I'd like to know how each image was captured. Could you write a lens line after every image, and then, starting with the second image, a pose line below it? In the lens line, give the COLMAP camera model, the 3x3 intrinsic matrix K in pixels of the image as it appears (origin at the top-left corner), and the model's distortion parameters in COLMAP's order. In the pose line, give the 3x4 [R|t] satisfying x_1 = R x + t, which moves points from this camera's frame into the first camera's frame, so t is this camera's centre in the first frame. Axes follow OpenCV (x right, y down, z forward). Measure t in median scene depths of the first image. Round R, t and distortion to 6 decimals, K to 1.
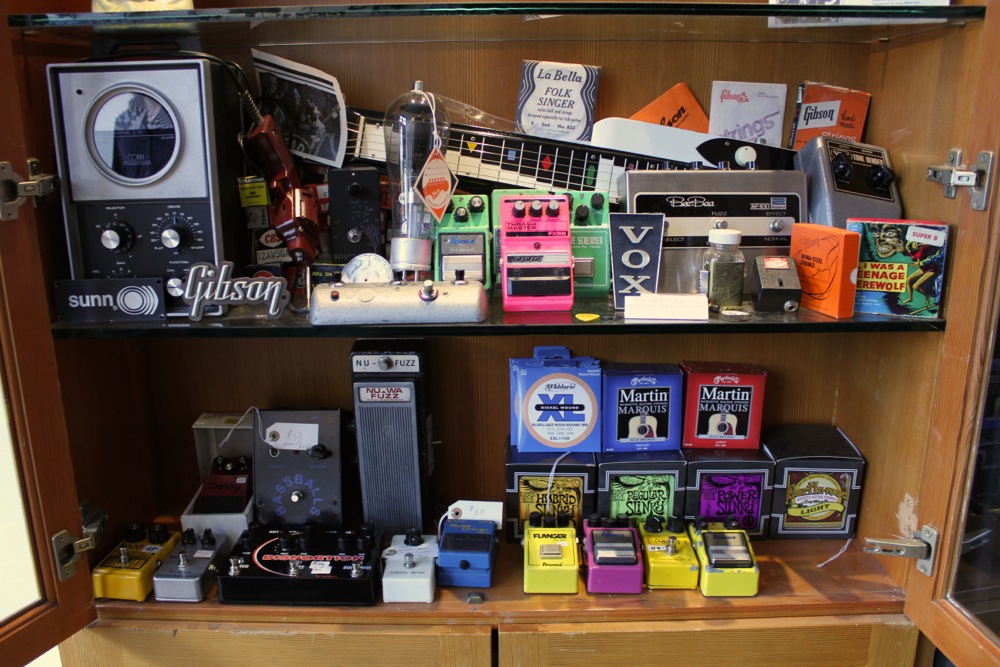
lens RADIAL K [[826.7, 0, 479.0], [0, 826.7, 320.0], [0, 0, 1]] dist [-0.160016, 0.125170]
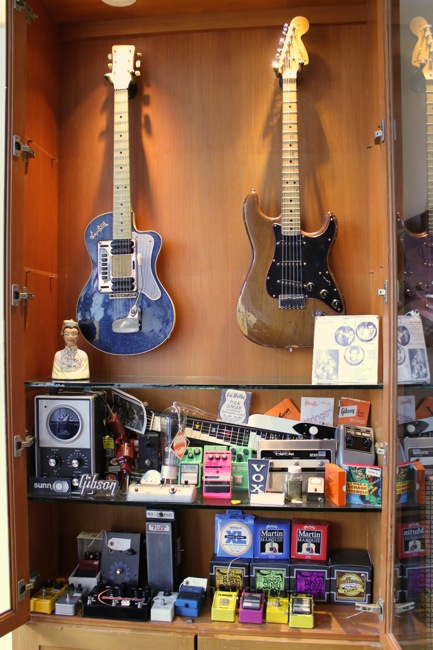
lens RADIAL K [[537.4, 0, 215.3], [0, 537.4, 324.5], [0, 0, 1]] dist [-0.160016, 0.125170]
pose [[0.995343, 0.008458, -0.096020, 0.201261], [-0.032300, 0.967817, -0.249573, -0.111873], [0.090819, 0.251513, 0.963584, -0.626456]]
